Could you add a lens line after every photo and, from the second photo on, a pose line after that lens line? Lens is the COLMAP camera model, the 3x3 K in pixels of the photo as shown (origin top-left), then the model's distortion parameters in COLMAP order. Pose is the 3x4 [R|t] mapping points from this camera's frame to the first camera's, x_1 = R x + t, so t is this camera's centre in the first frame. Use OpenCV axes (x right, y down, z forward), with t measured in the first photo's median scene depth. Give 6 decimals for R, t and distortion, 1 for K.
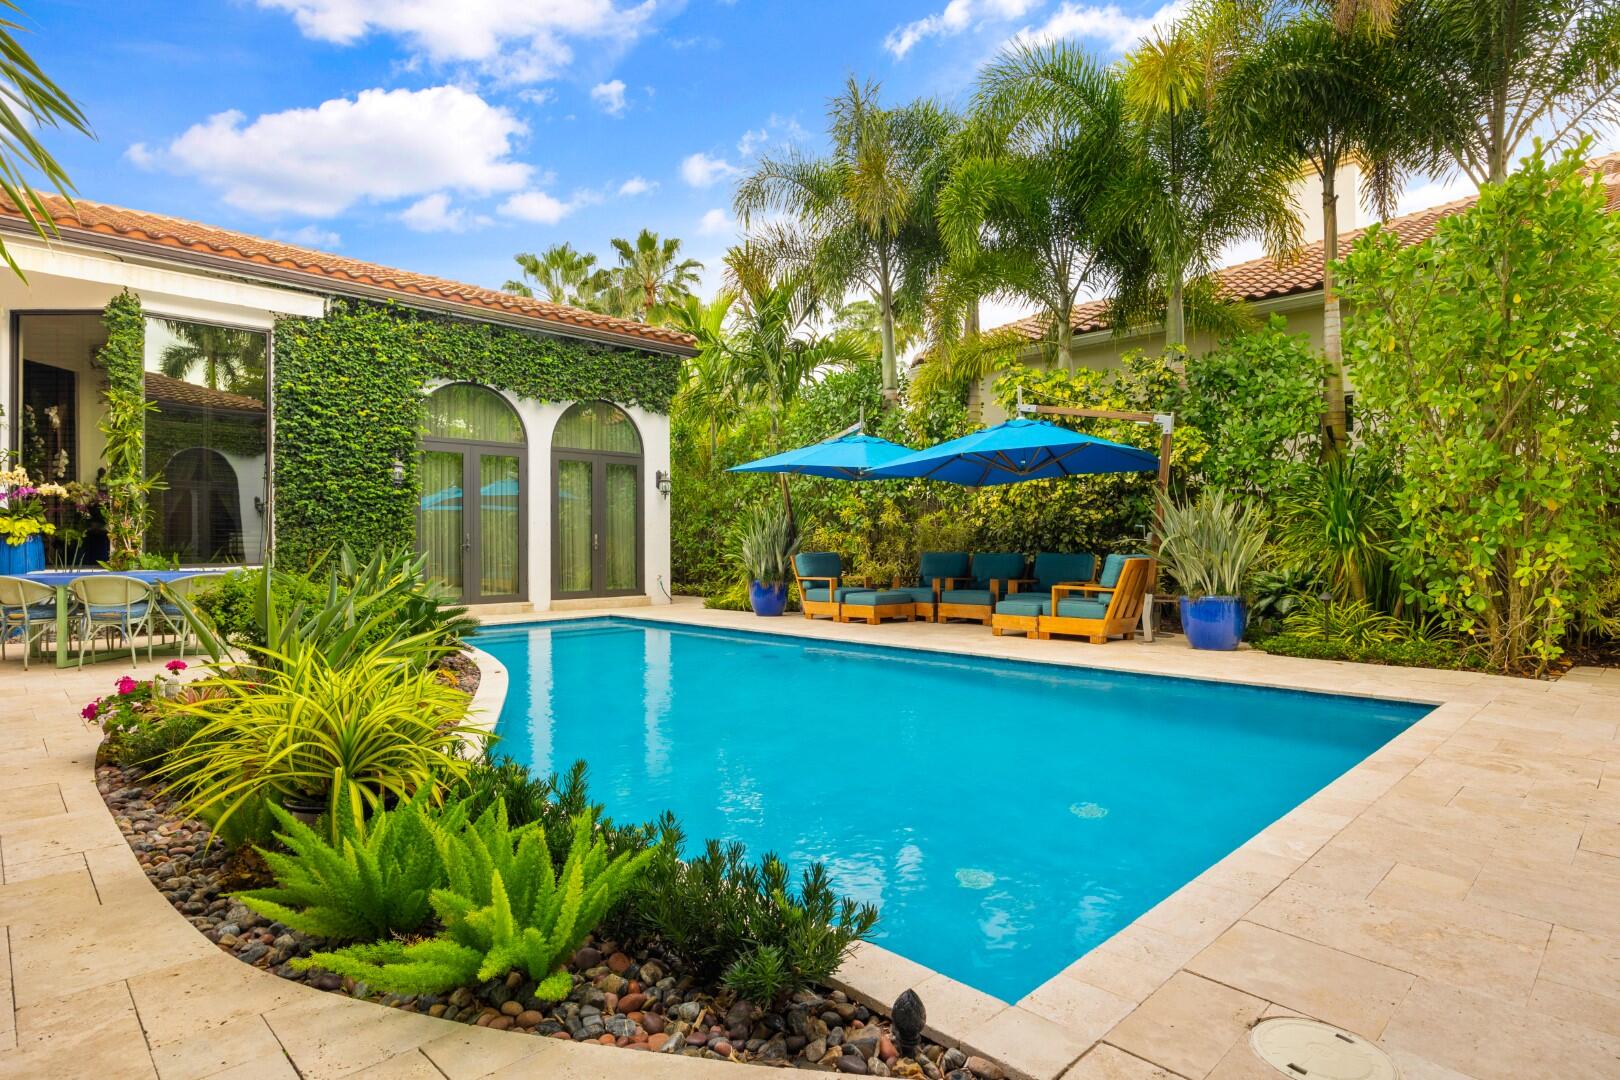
lens RADIAL K [[860.4, 0, 809.2], [0, 860.4, 532.2], [0, 0, 1]] dist [-0.004500, -0.000502]
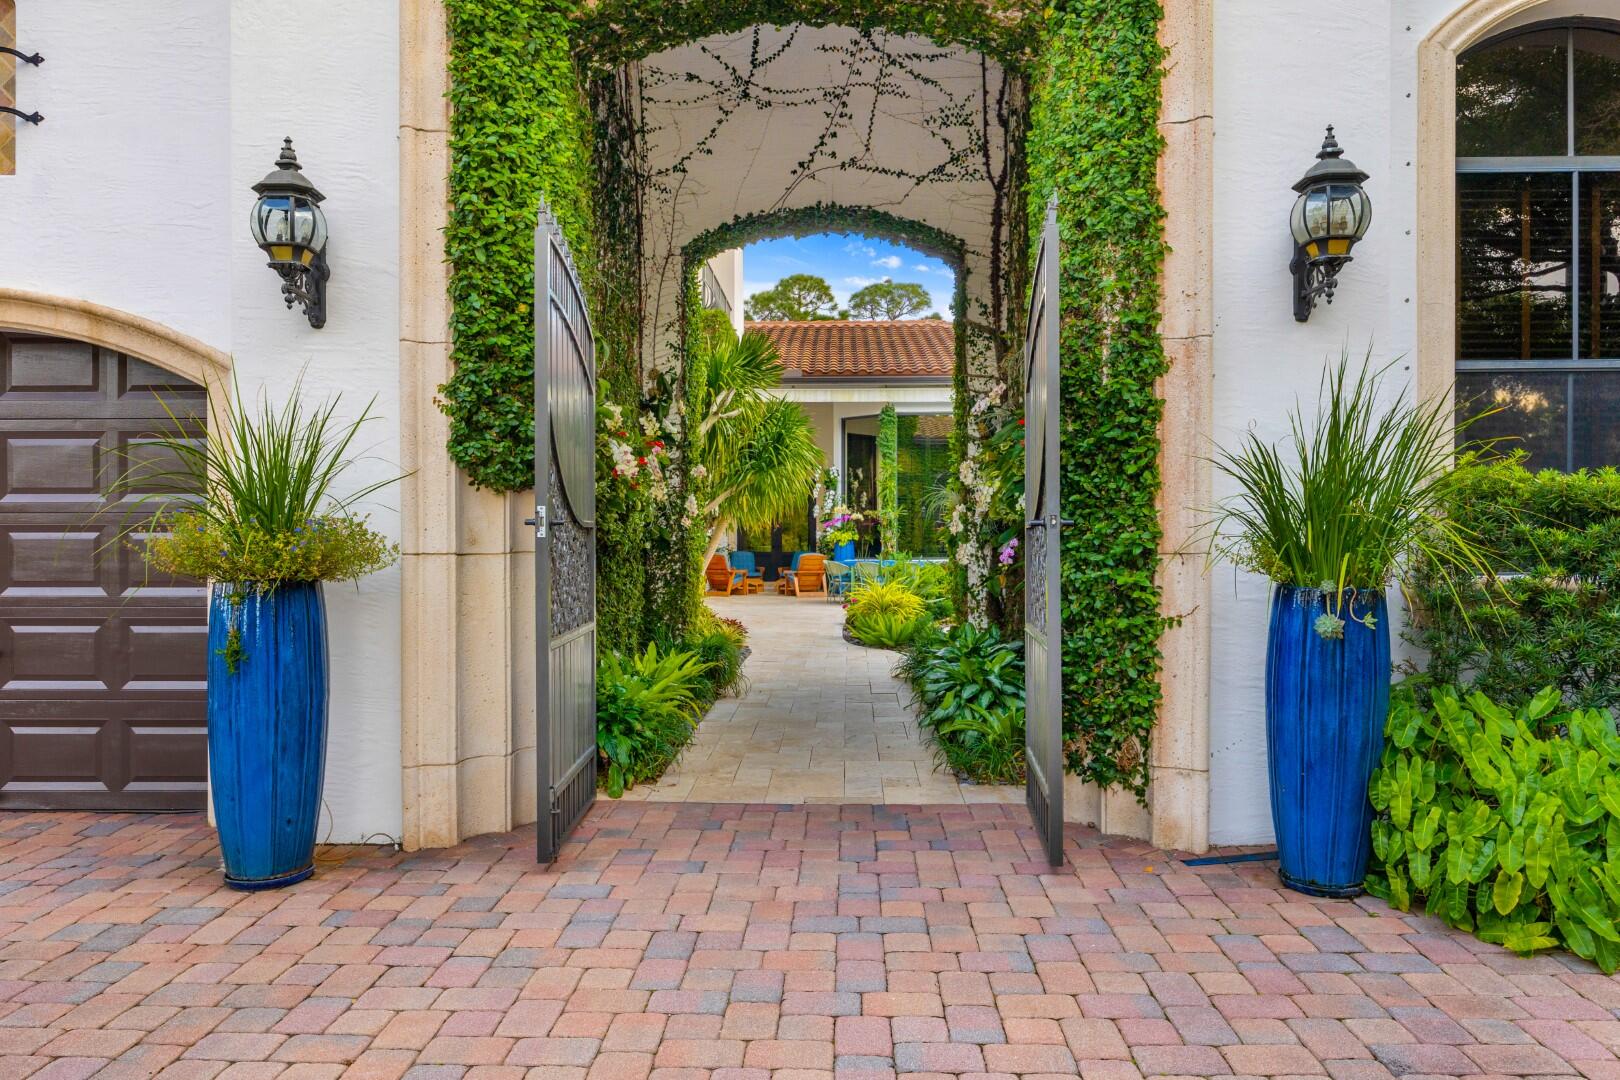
lens RADIAL K [[1120.9, 0, 810.2], [0, 1120.9, 539.6], [0, 0, 1]] dist [-0.000014, 0.000000]
pose [[0.703103, 0.006015, -0.711063, 0.744605], [0.003008, 0.999930, 0.011433, -0.025845], [0.711082, -0.010178, 0.703035, -0.751999]]
